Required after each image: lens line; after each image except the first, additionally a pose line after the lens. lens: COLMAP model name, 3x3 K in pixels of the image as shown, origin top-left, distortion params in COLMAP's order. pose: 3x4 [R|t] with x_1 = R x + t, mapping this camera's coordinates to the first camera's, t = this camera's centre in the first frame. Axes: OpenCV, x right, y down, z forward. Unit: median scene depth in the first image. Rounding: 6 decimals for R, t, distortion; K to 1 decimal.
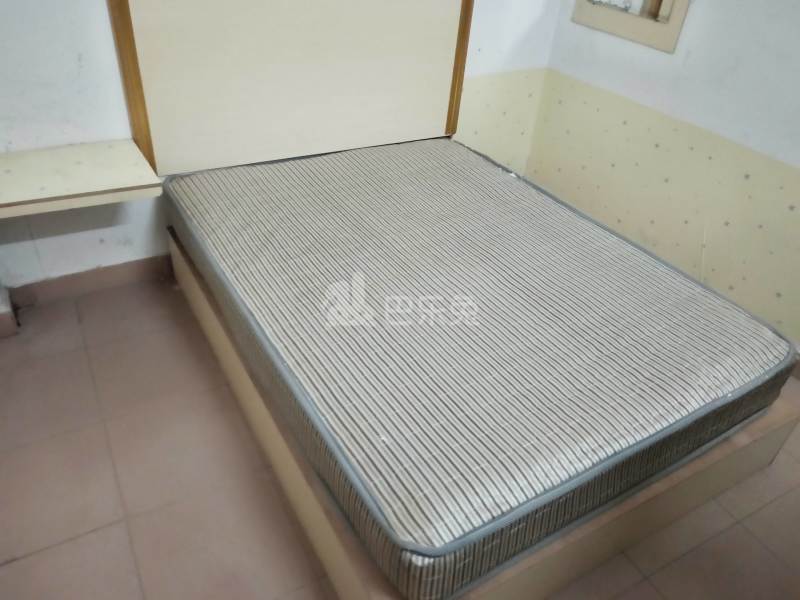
lens RADIAL K [[599.2, 0, 395.5], [0, 599.2, 308.6], [0, 0, 1]] dist [0.034897, -0.008296]
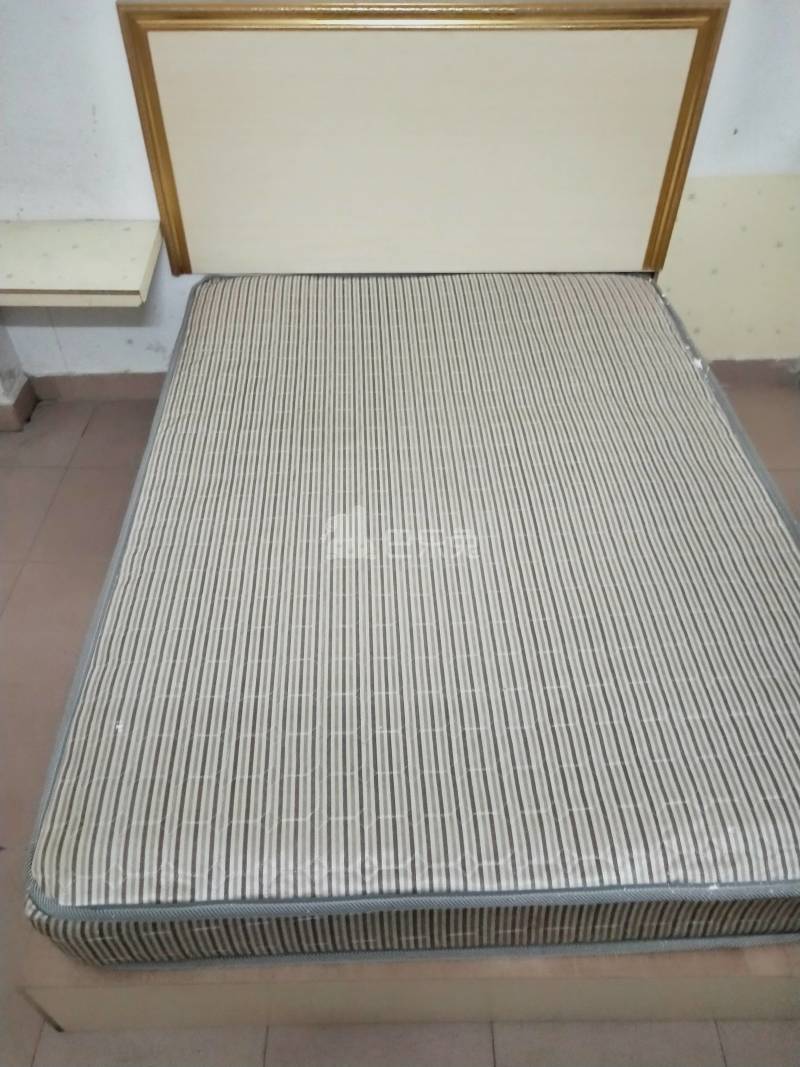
lens RADIAL K [[799.1, 0, 400.0], [0, 799.1, 533.5], [0, 0, 1]] dist [0.034897, -0.008296]
pose [[0.869342, 0.296080, -0.395704, 0.457005], [-0.240927, 0.952989, 0.183756, -0.206713], [0.431508, -0.064411, 0.899806, 0.224114]]
